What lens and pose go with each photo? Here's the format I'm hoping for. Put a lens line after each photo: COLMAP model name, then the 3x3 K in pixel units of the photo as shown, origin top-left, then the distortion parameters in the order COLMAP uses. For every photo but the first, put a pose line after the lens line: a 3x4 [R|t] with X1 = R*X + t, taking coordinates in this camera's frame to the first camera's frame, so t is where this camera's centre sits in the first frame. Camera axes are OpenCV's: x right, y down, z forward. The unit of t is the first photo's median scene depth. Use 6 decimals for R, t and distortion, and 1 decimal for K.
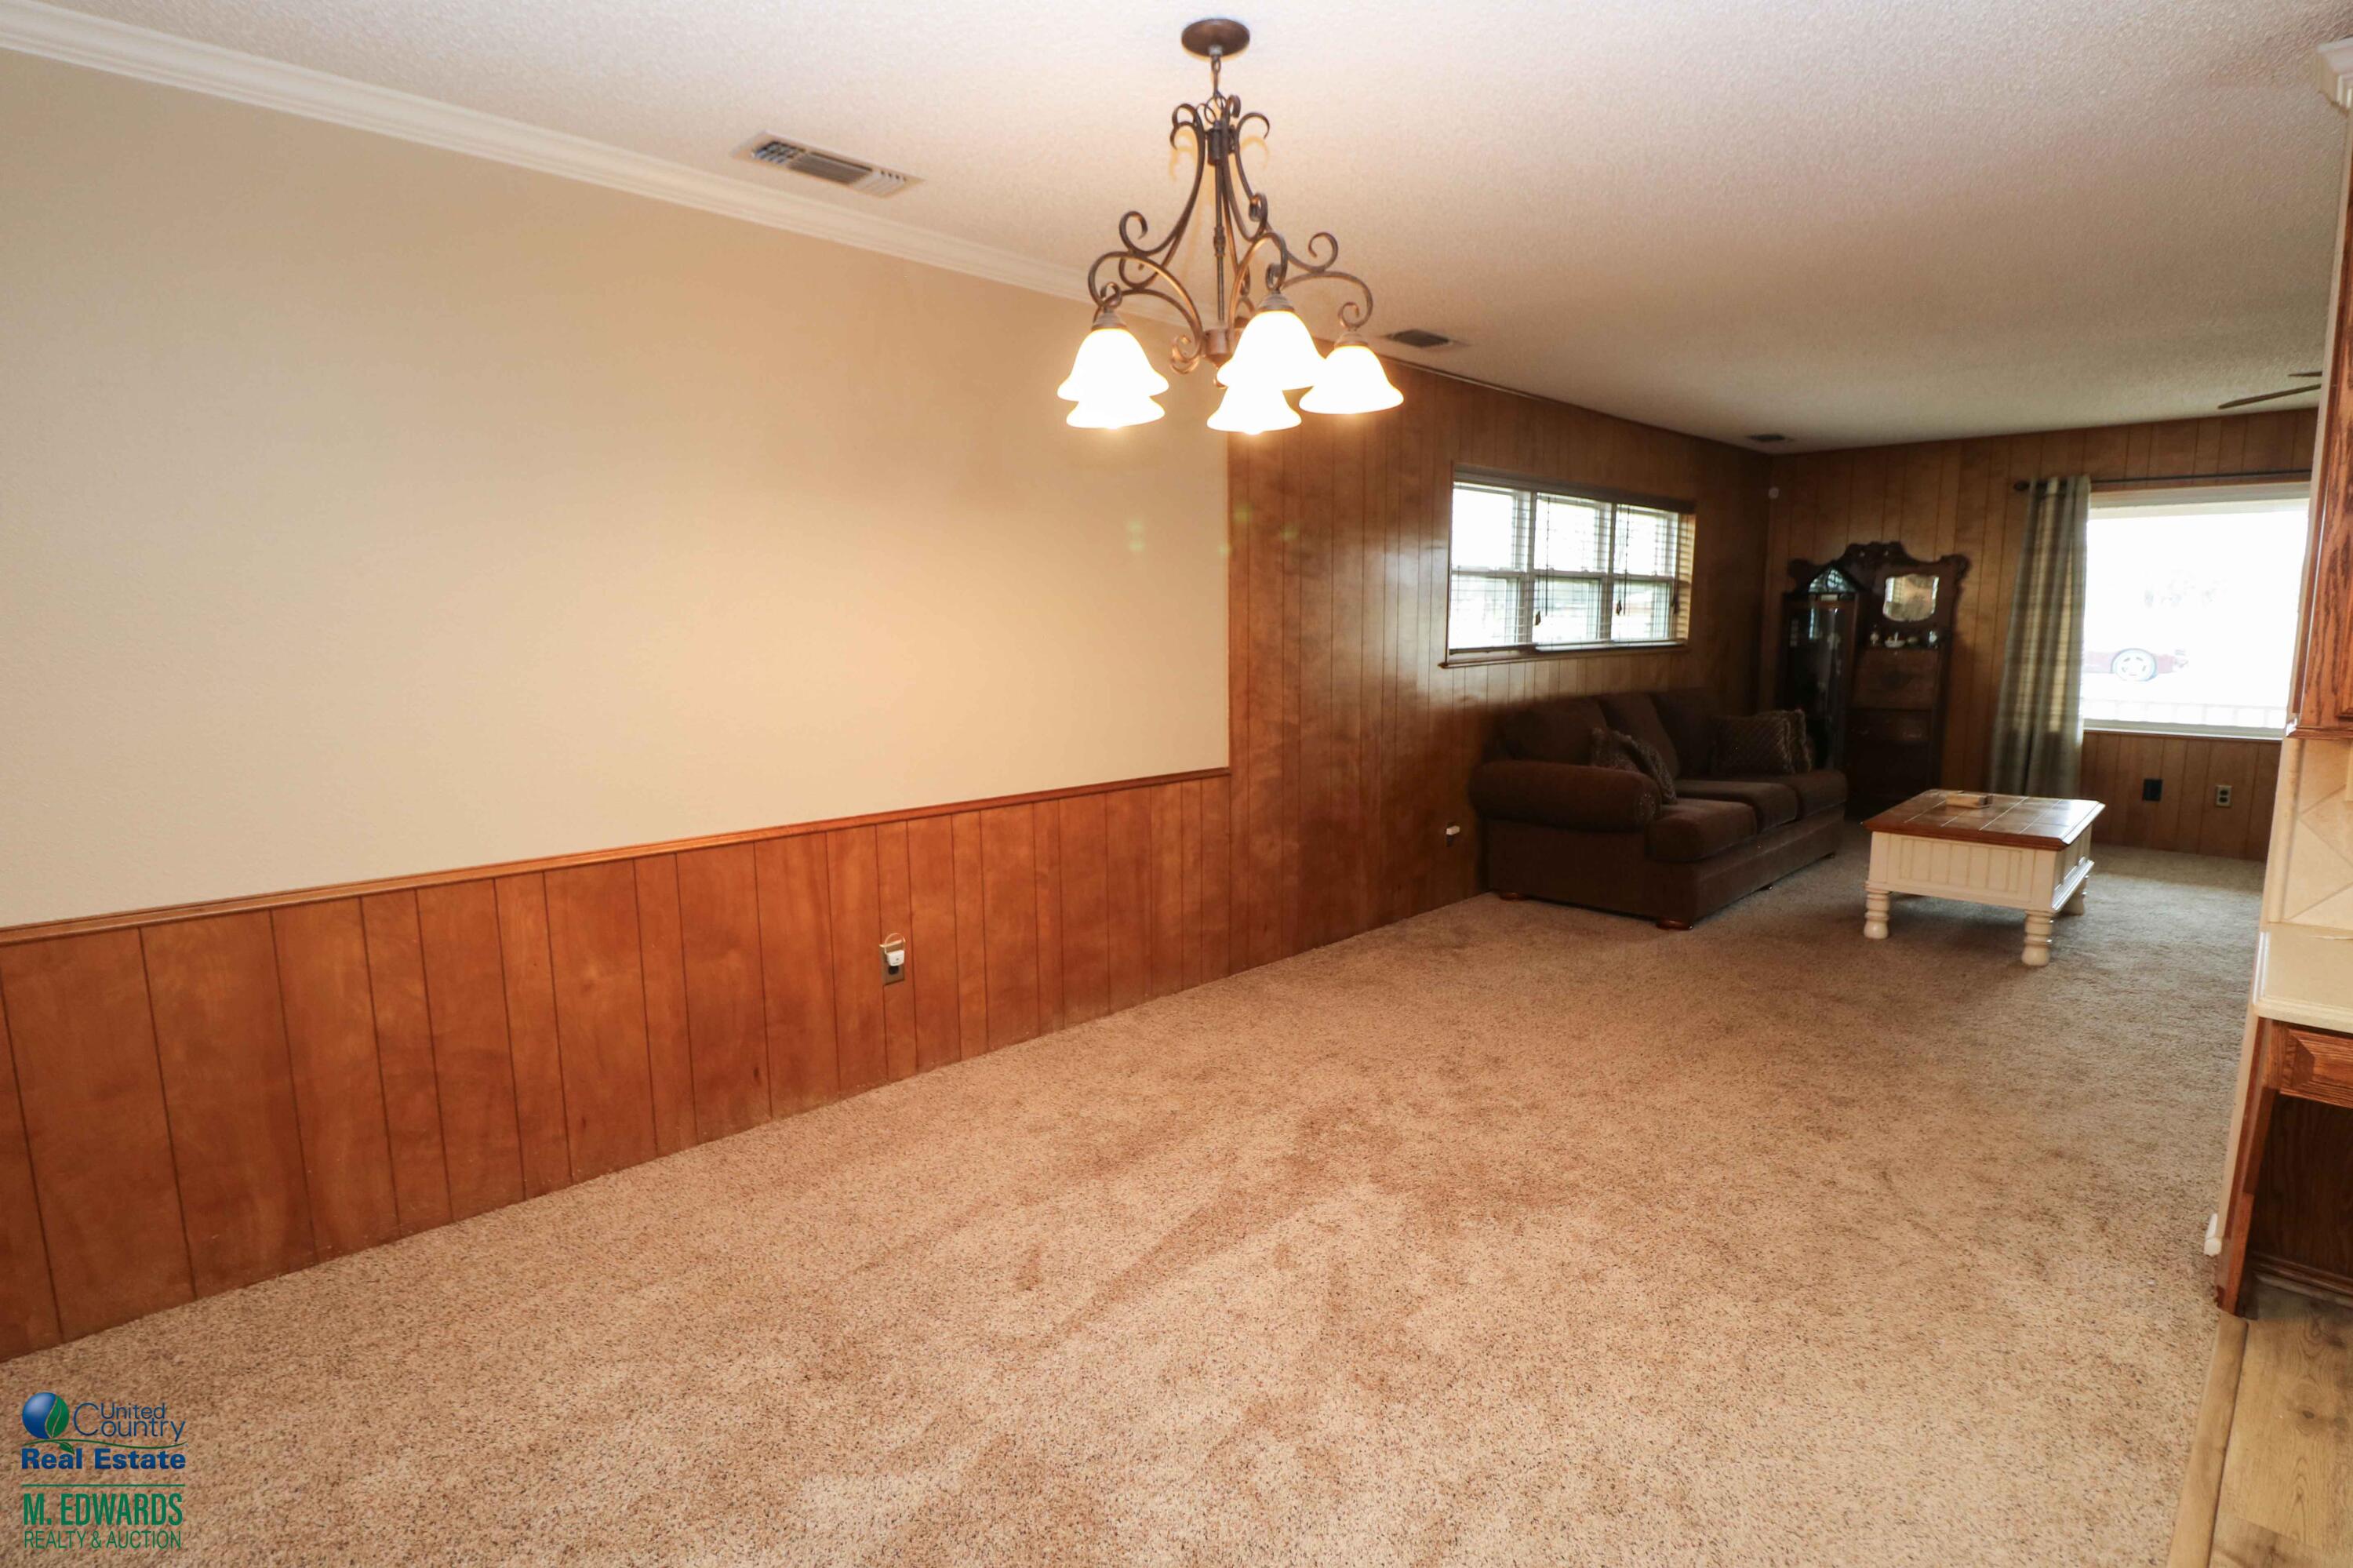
lens RADIAL K [[1131.6, 0, 1163.0], [0, 1131.6, 778.9], [0, 0, 1]] dist [-0.003524, -0.001104]
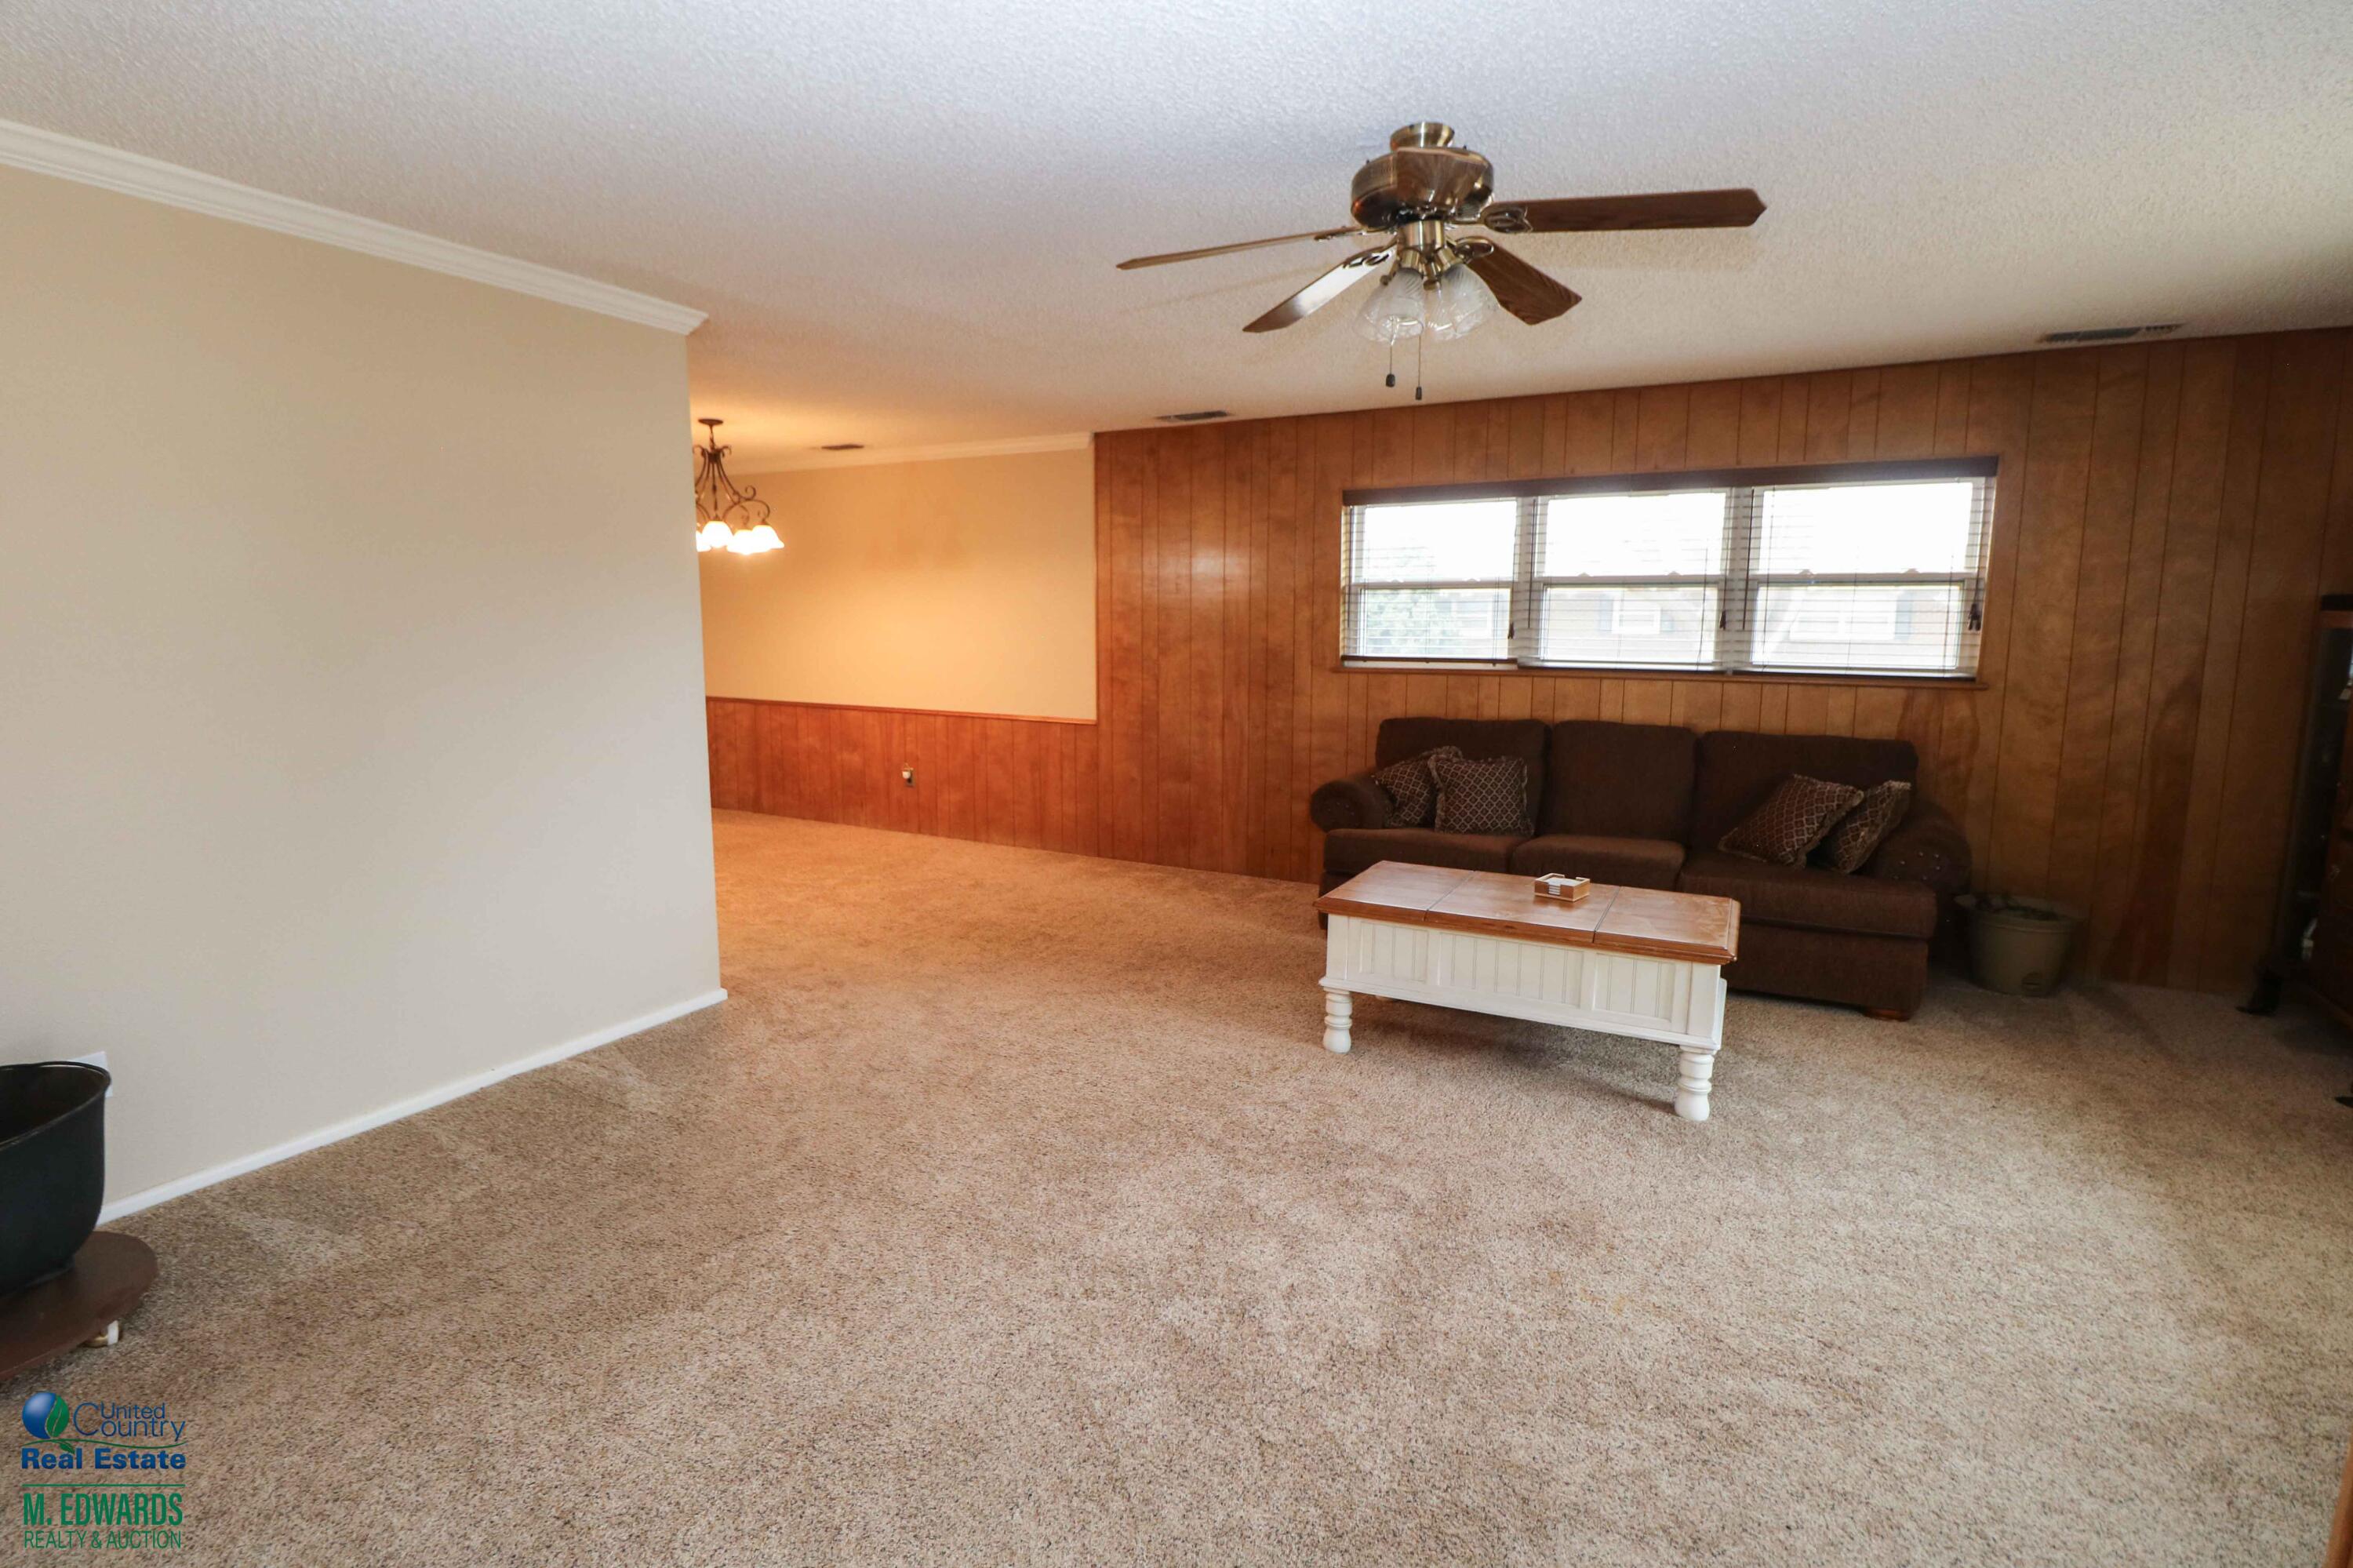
lens RADIAL K [[1131.6, 0, 1163.0], [0, 1131.6, 778.9], [0, 0, 1]] dist [-0.003524, -0.001104]
pose [[0.277088, 0.139327, -0.950689, 1.236753], [-0.141017, 0.984614, 0.103198, -0.083895], [0.950440, 0.105468, 0.292472, 0.501005]]
